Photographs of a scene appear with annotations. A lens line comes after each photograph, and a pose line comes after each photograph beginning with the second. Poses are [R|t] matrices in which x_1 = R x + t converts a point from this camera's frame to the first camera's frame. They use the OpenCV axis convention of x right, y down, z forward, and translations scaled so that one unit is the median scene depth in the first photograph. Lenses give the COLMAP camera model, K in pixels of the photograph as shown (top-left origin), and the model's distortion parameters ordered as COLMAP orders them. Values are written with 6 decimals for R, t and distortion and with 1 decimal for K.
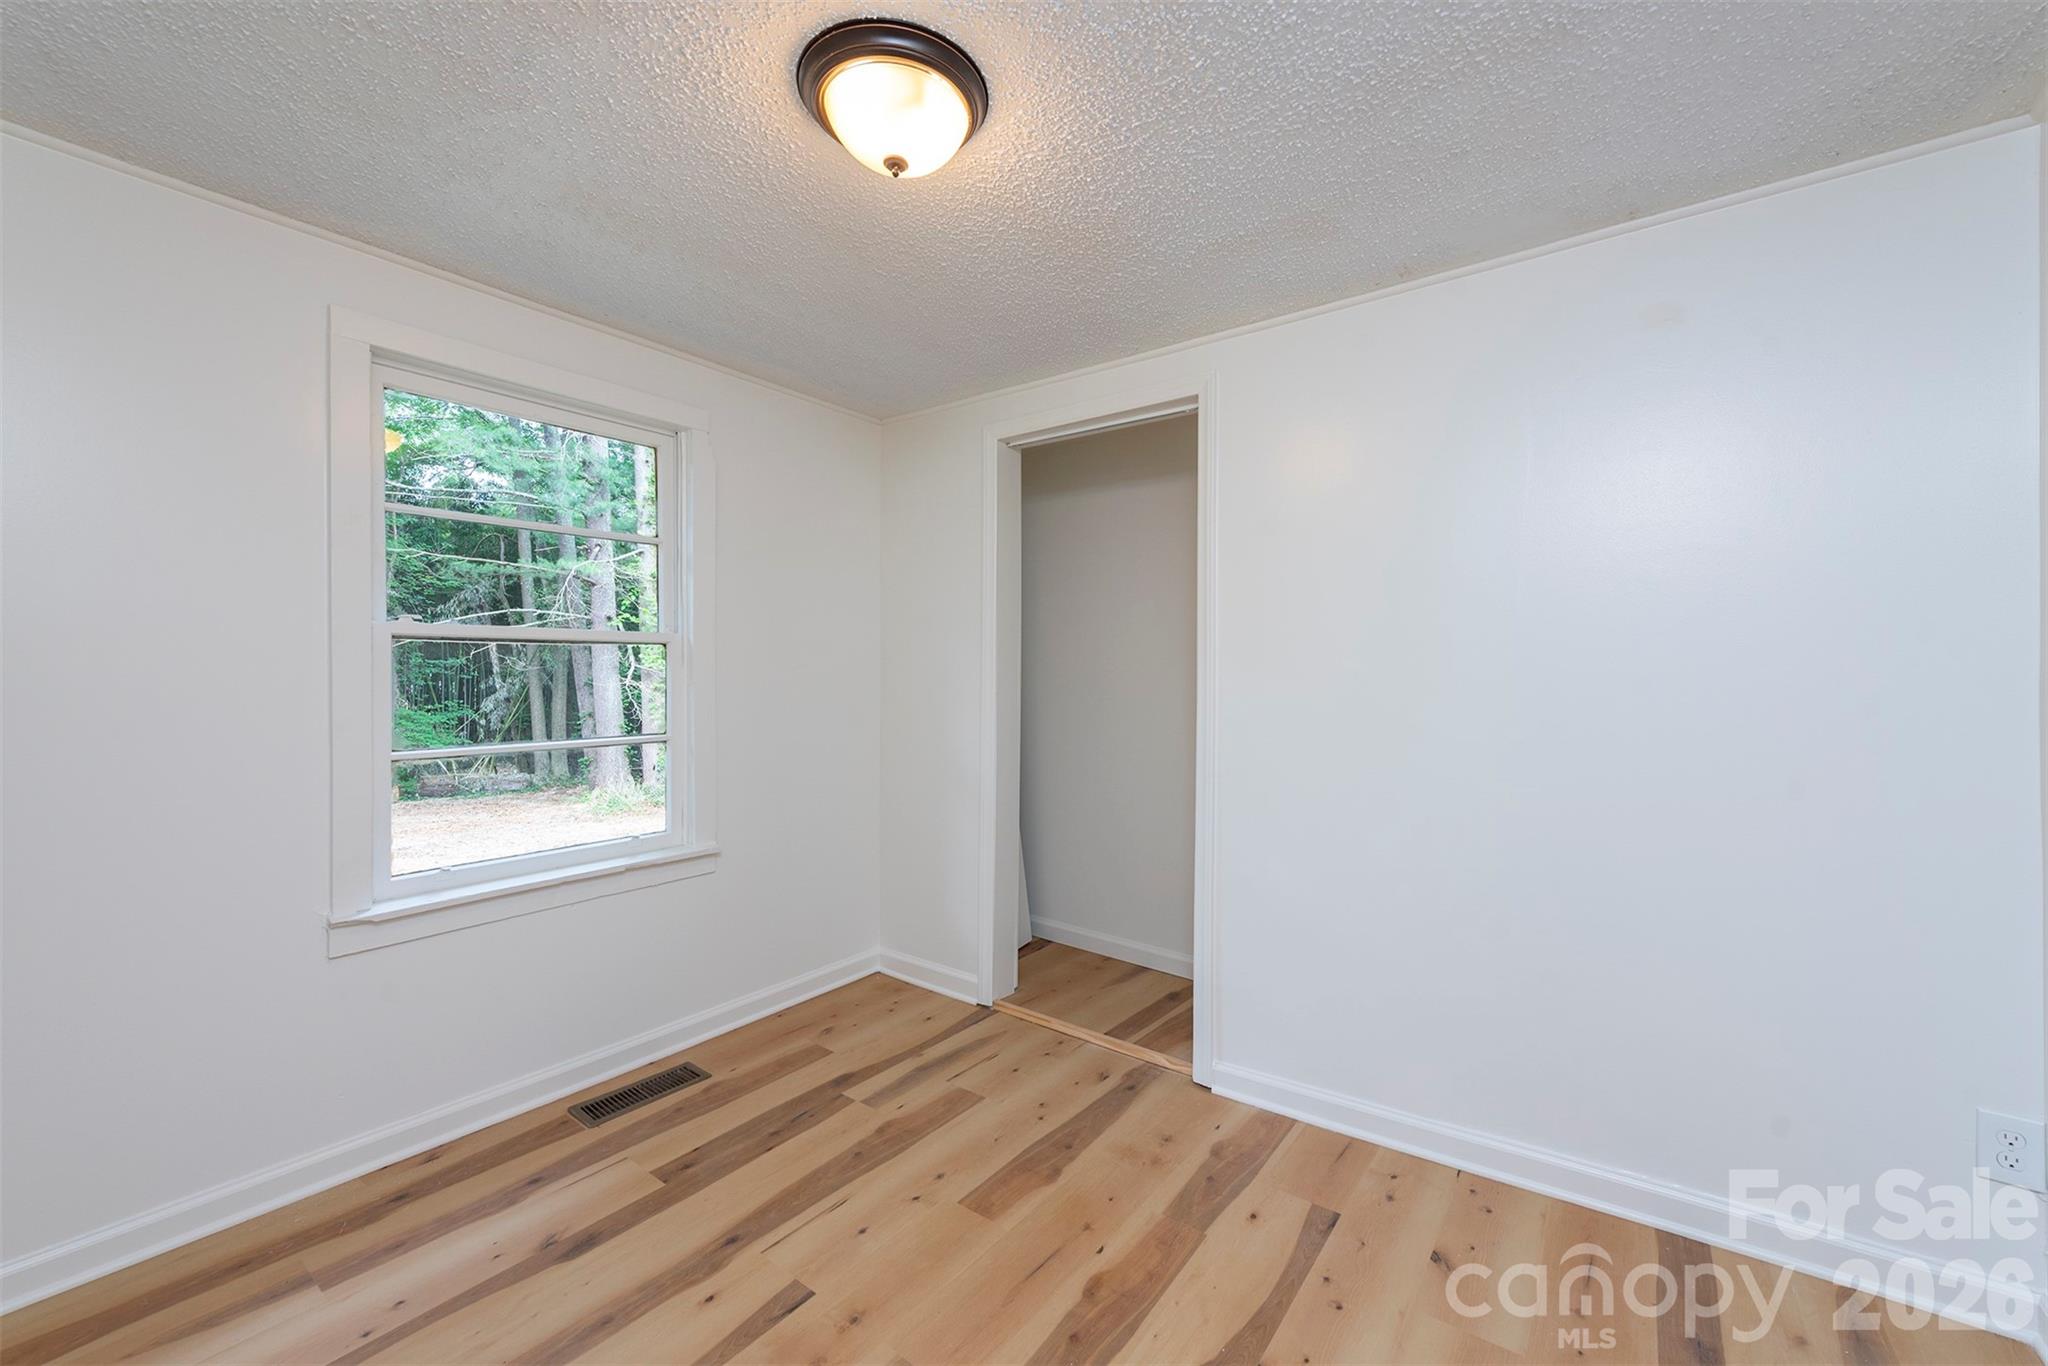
lens RADIAL K [[816.5, 0, 1025.3], [0, 816.5, 688.3], [0, 0, 1]] dist [0.010840, -0.000730]
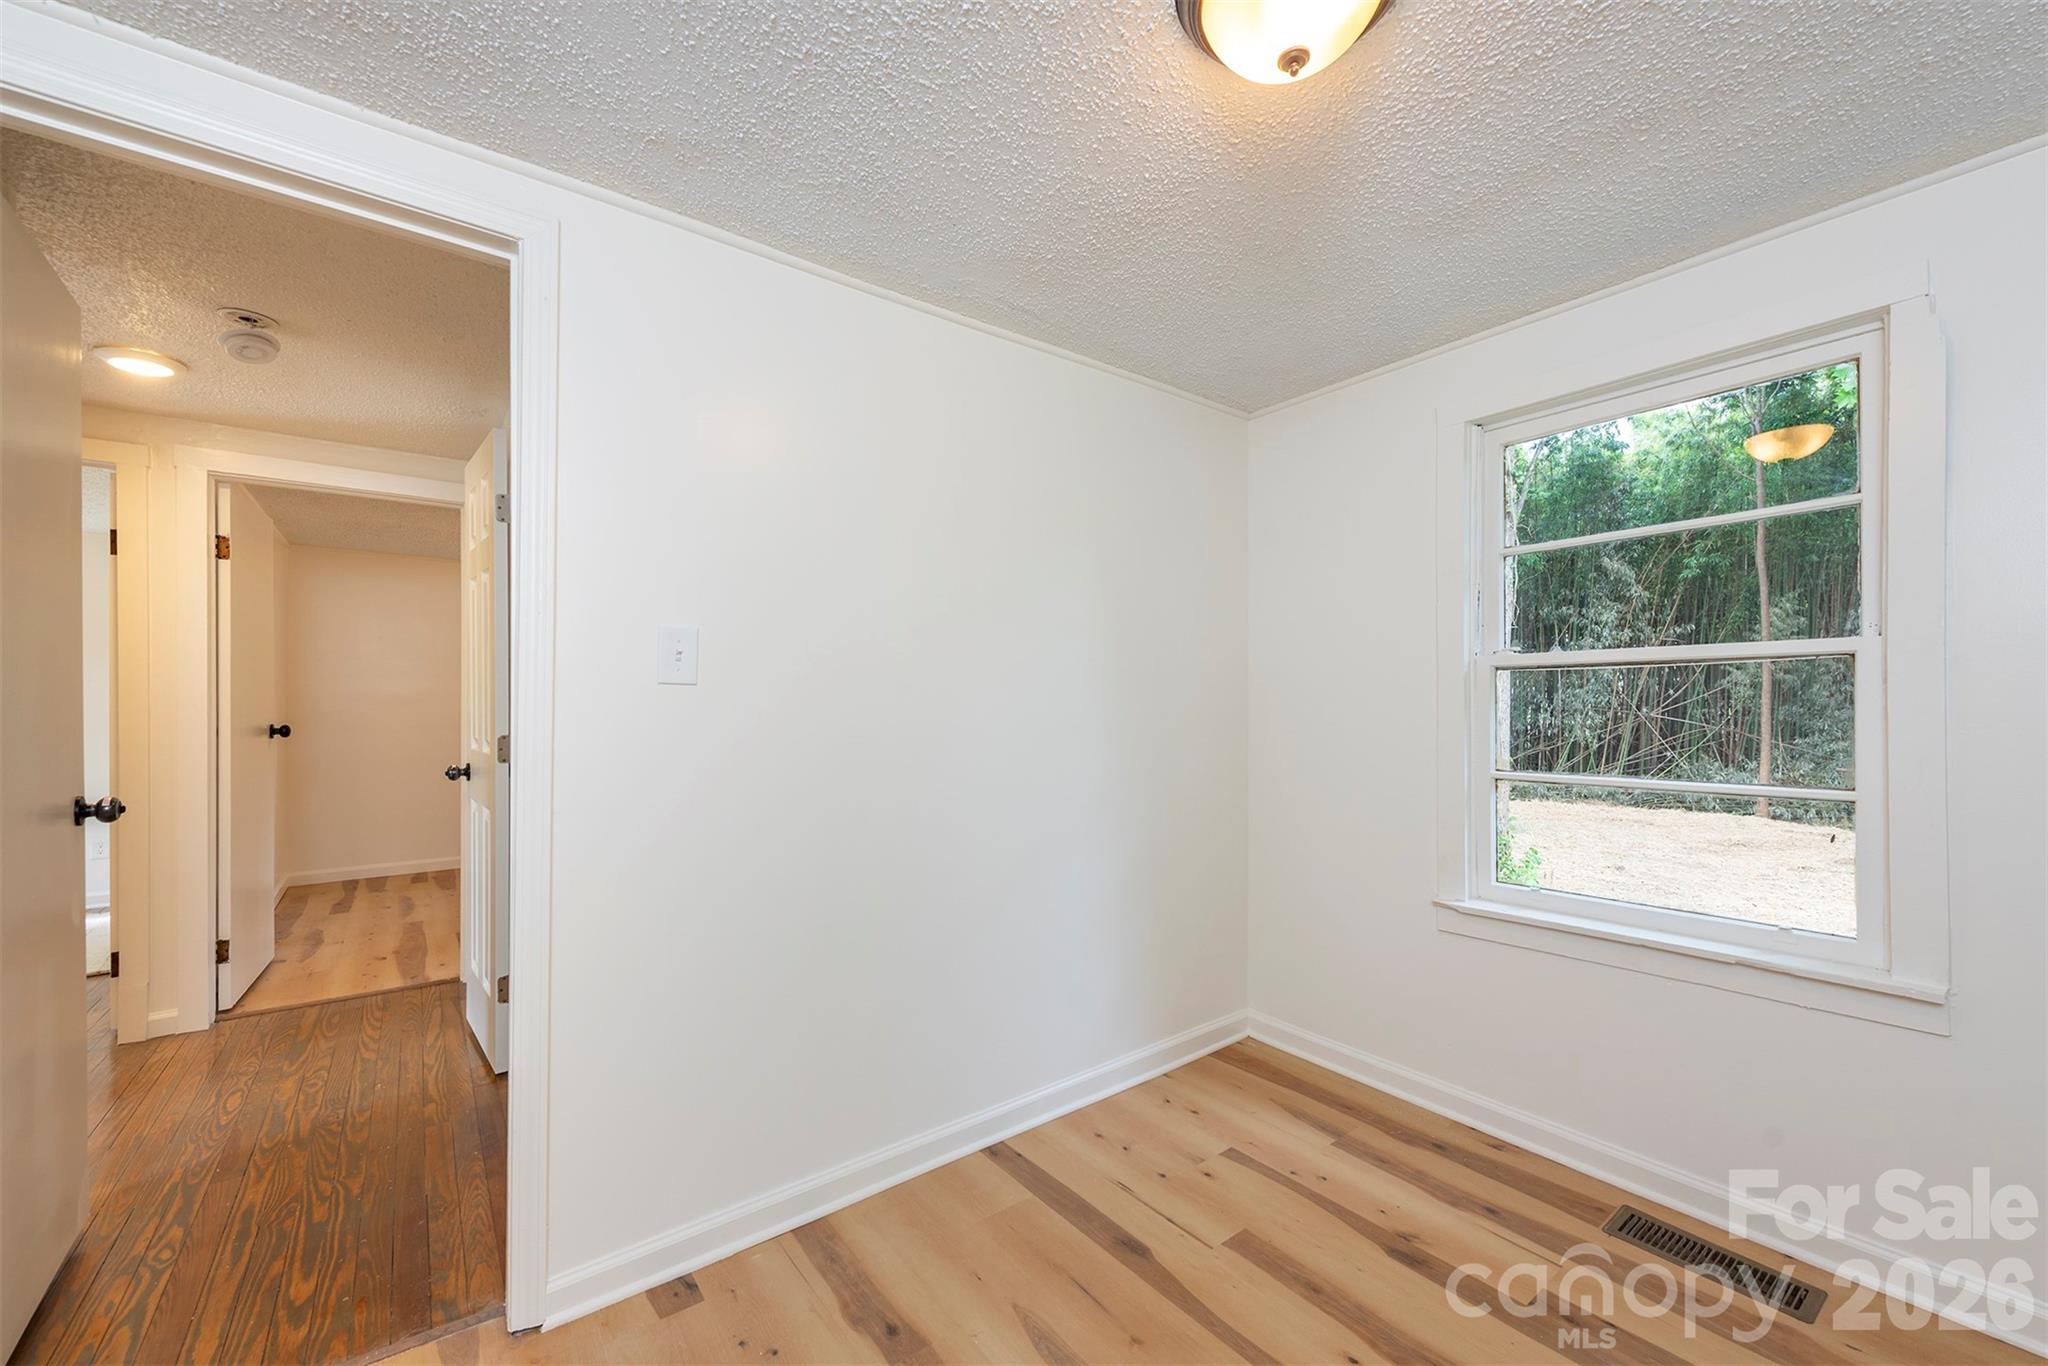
lens RADIAL K [[816.5, 0, 1017.1], [0, 816.5, 693.9], [0, 0, 1]] dist [0.010840, -0.000730]
pose [[-0.278722, -0.006490, -0.960350, 0.521308], [-0.010023, 0.999942, -0.003849, -0.018361], [0.960319, 0.008552, -0.278771, 0.713278]]
